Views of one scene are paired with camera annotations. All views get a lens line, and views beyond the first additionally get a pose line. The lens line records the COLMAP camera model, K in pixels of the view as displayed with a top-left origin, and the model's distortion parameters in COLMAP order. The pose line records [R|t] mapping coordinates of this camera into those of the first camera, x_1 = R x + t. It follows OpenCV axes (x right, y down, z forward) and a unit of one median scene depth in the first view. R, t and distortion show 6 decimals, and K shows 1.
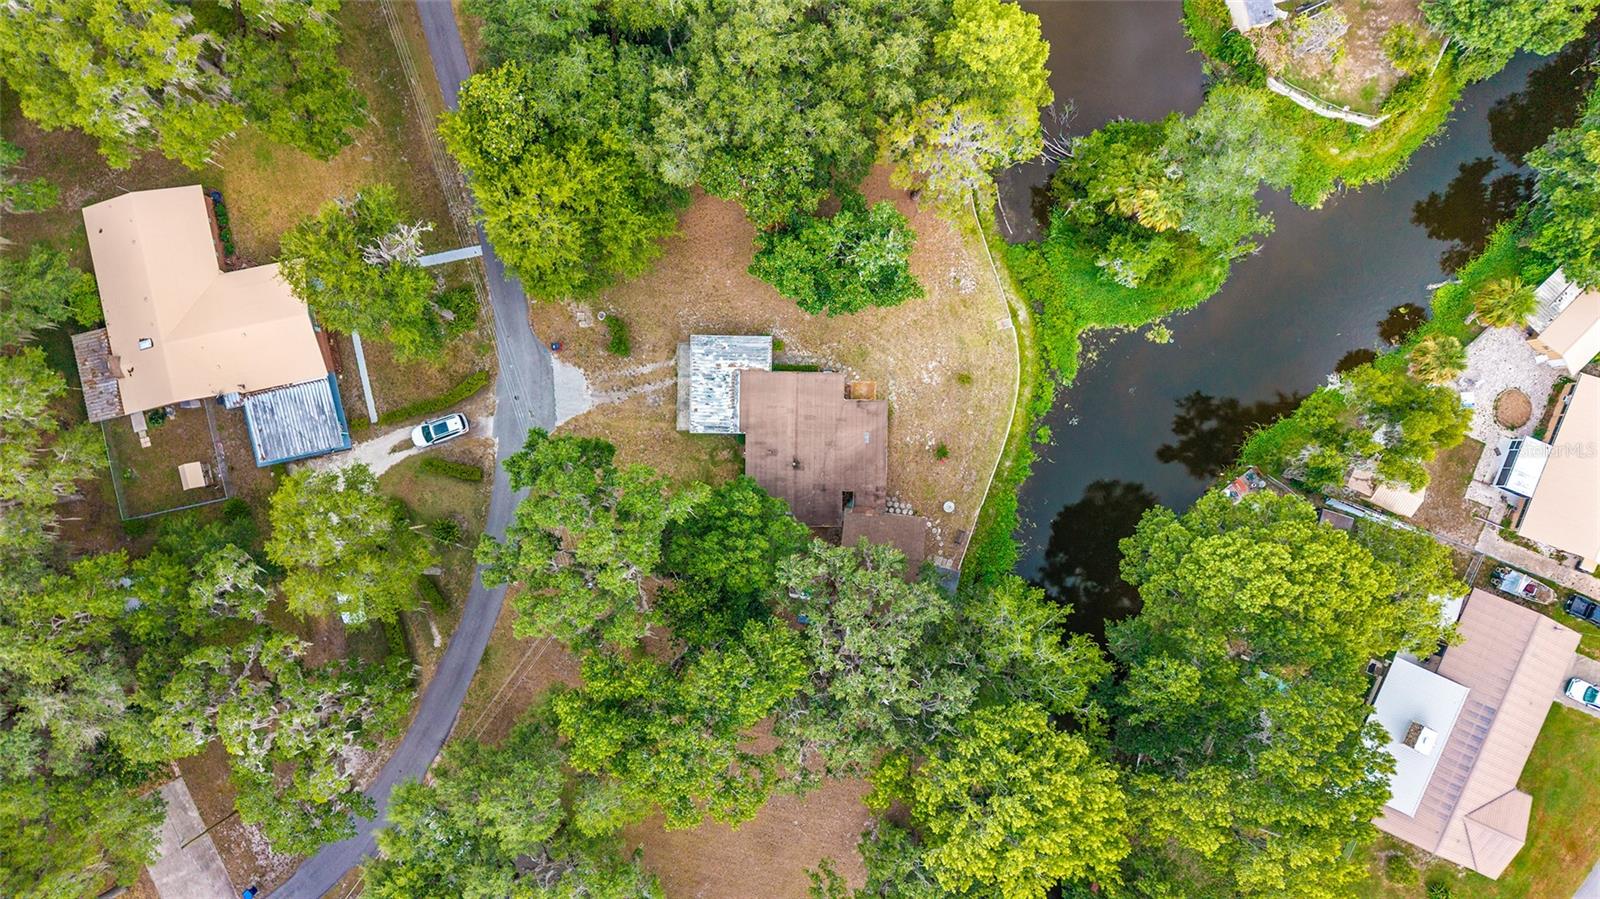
lens RADIAL K [[1068.7, 0, 799.2], [0, 1068.7, 455.7], [0, 0, 1]] dist [0.048166, -0.071999]
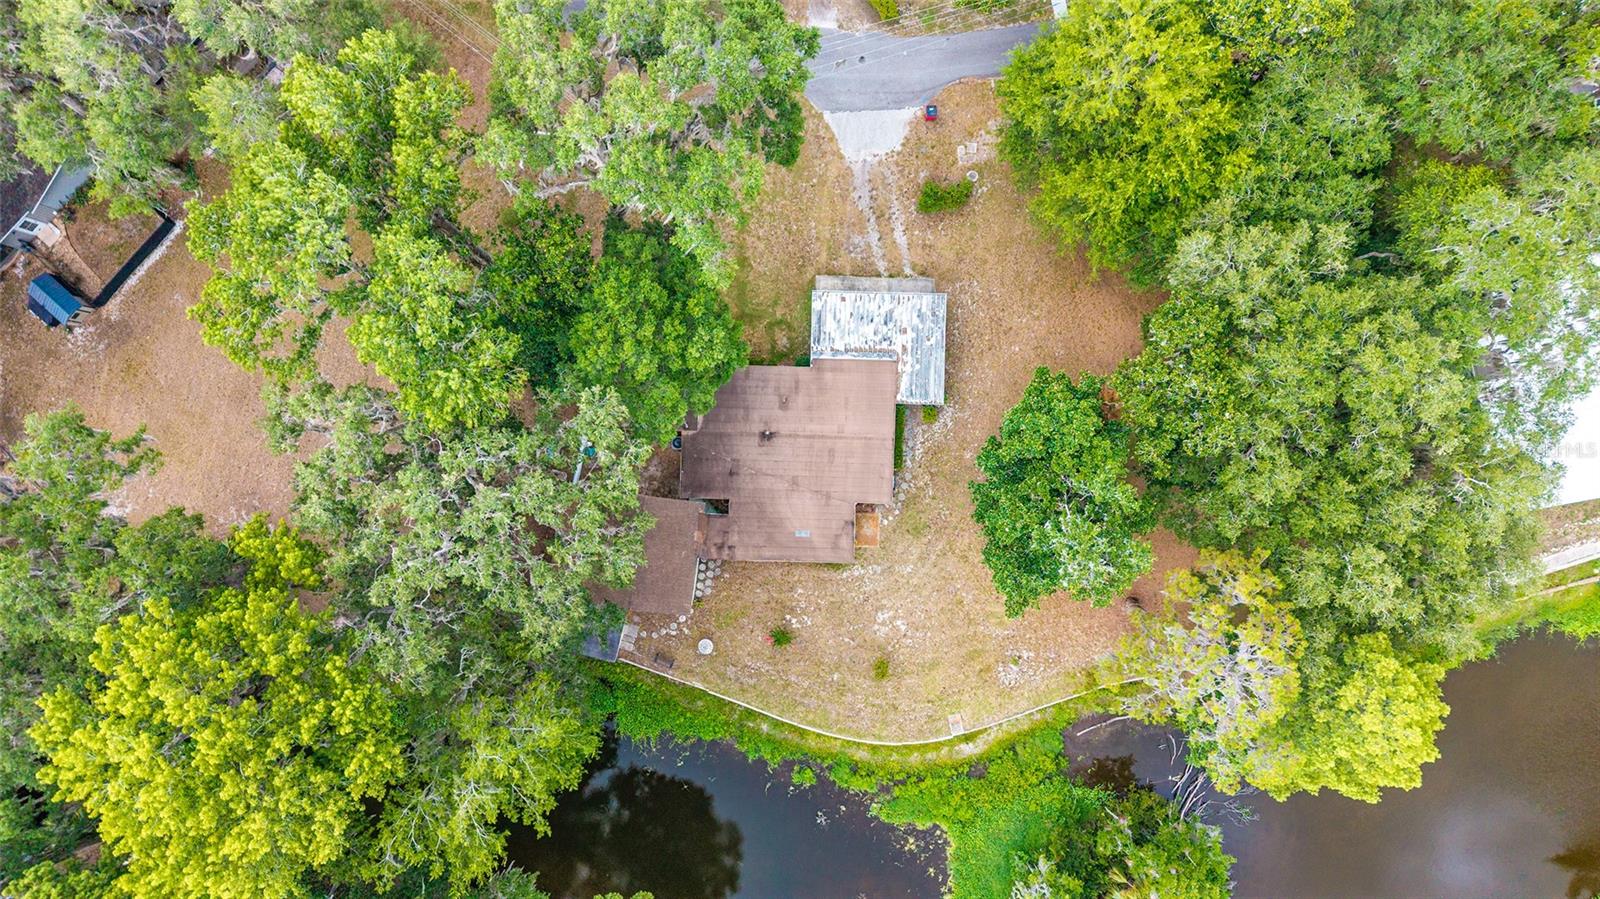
lens RADIAL K [[1068.7, 0, 799.2], [0, 1068.7, 455.7], [0, 0, 1]] dist [0.048166, -0.071999]
pose [[-0.012142, 0.999620, -0.024744, 0.032669], [-0.999865, -0.012411, -0.010743, -0.006915], [-0.011046, 0.024610, 0.999636, 0.316338]]
